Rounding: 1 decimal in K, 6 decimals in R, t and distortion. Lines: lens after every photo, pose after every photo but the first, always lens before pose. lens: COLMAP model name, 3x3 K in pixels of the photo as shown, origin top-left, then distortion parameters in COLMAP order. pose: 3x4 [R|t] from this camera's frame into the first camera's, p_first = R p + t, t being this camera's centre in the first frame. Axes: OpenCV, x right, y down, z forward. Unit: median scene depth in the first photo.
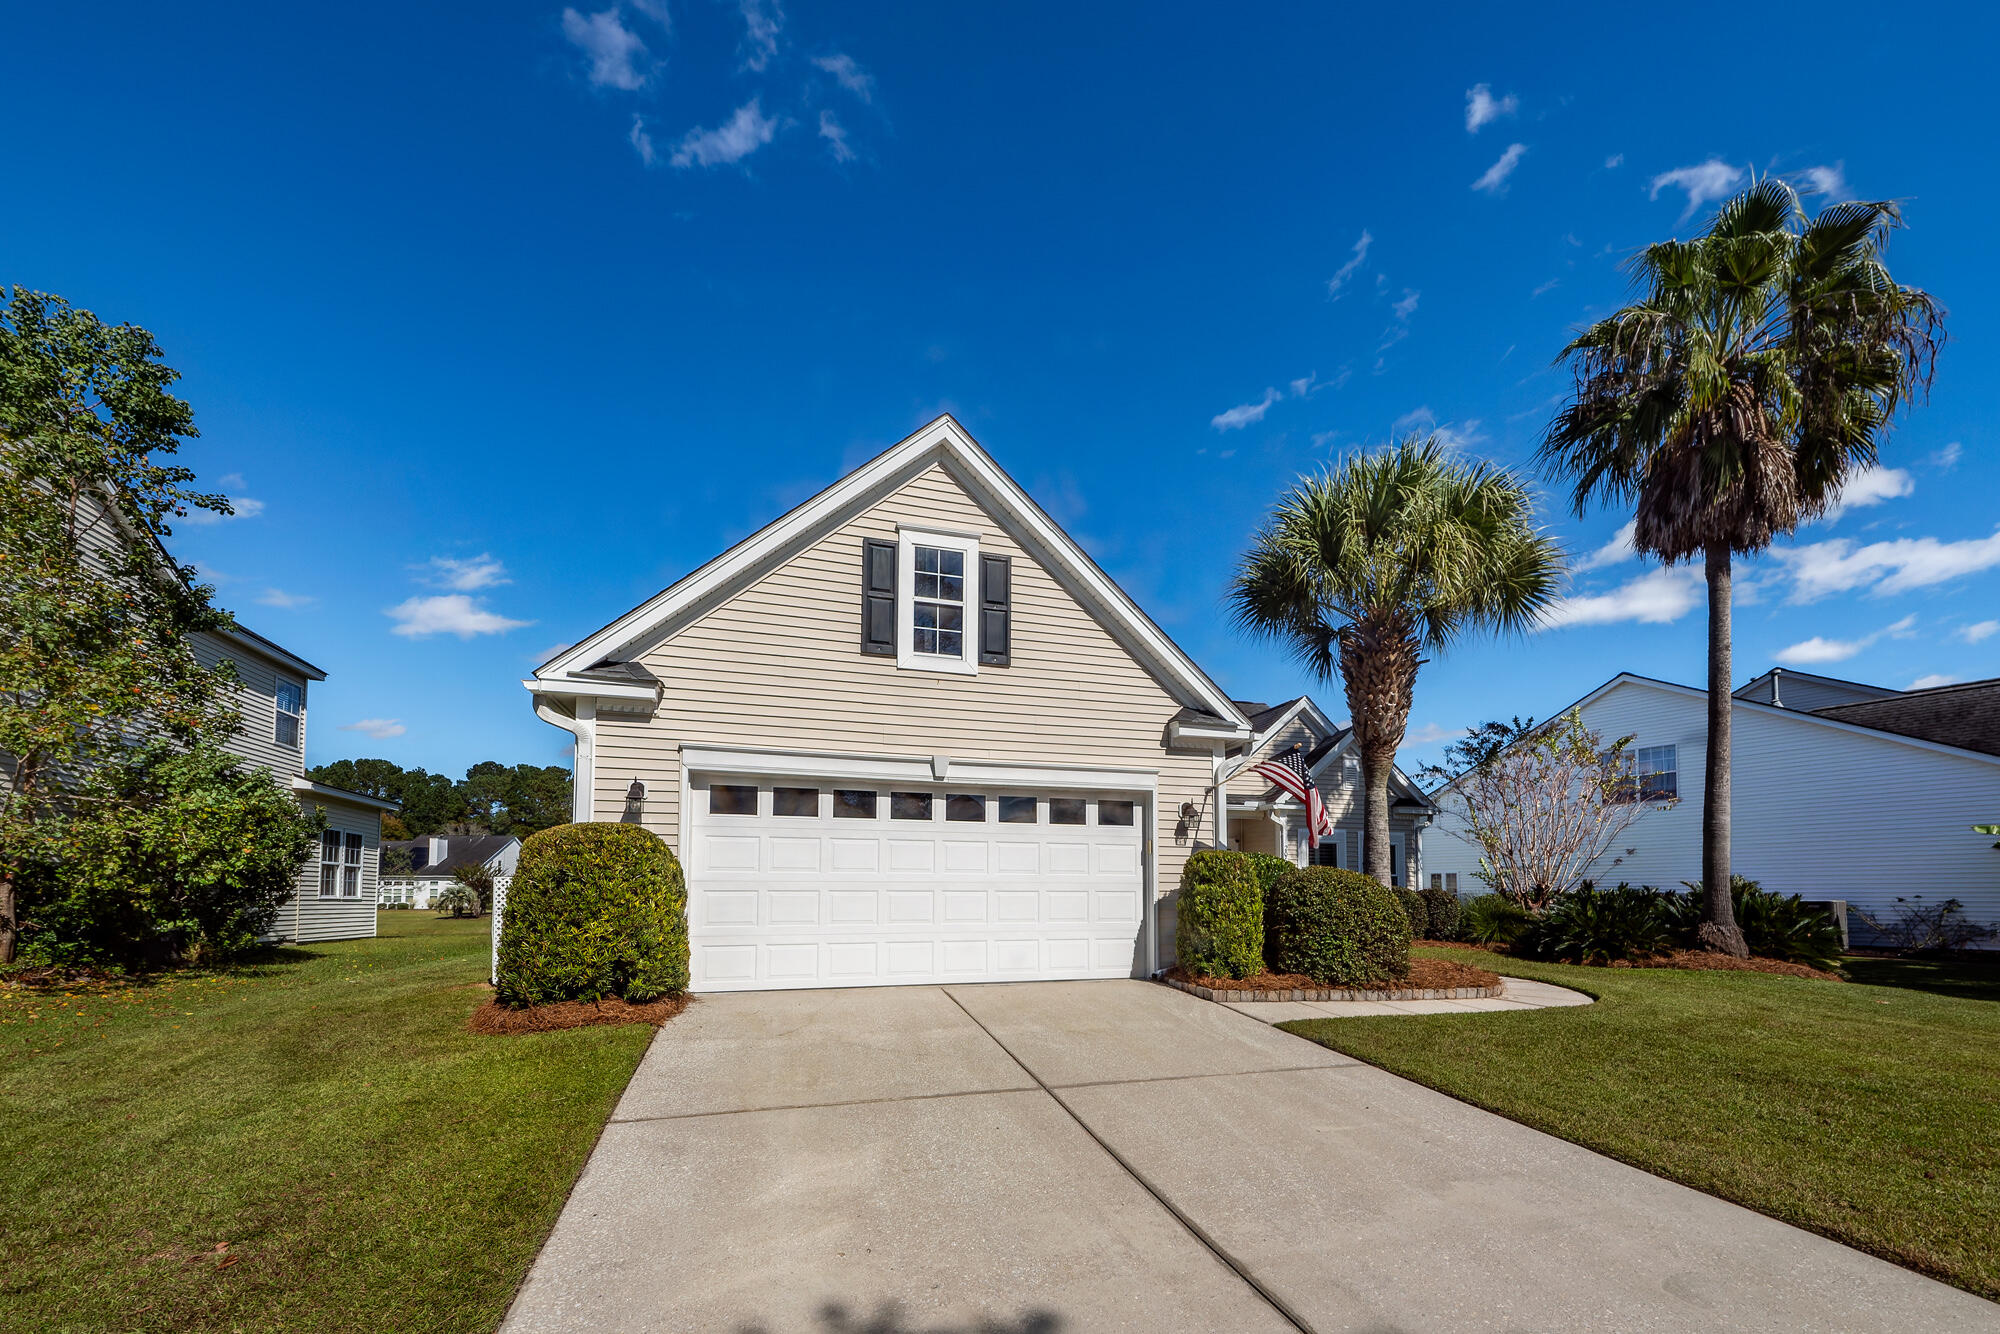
lens RADIAL K [[772.5, 0, 992.1], [0, 772.5, 841.0], [0, 0, 1]] dist [0.016795, -0.000015]
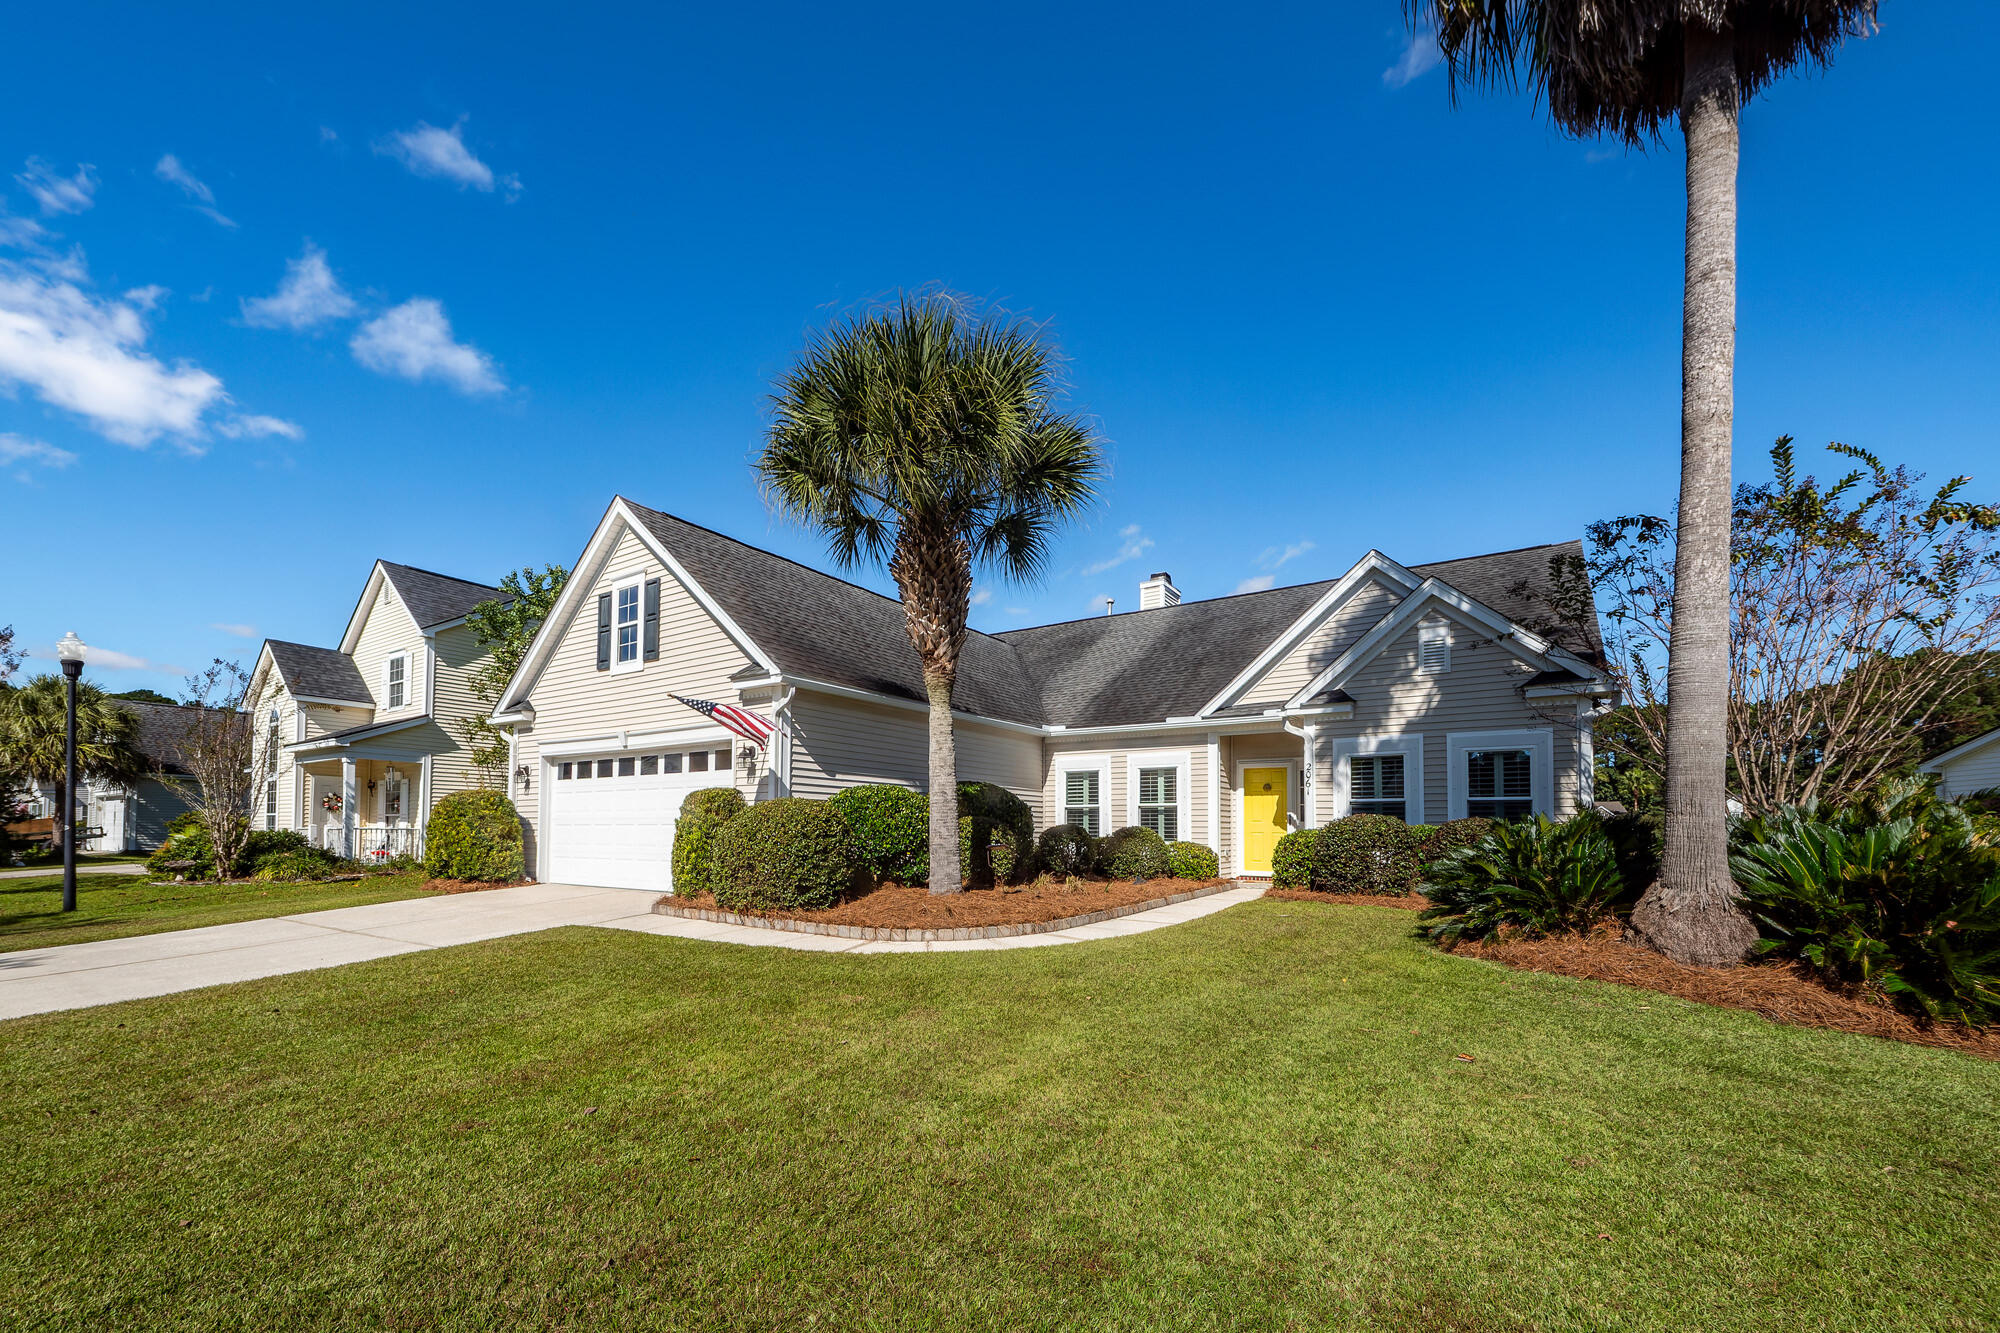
lens RADIAL K [[757.1, 0, 996.1], [0, 757.1, 787.2], [0, 0, 1]] dist [0.019530, -0.008163]
pose [[0.660408, -0.042622, -0.749697, 1.430241], [0.048857, 0.998711, -0.013740, 0.047888], [0.749316, -0.027554, 0.661639, 0.562581]]
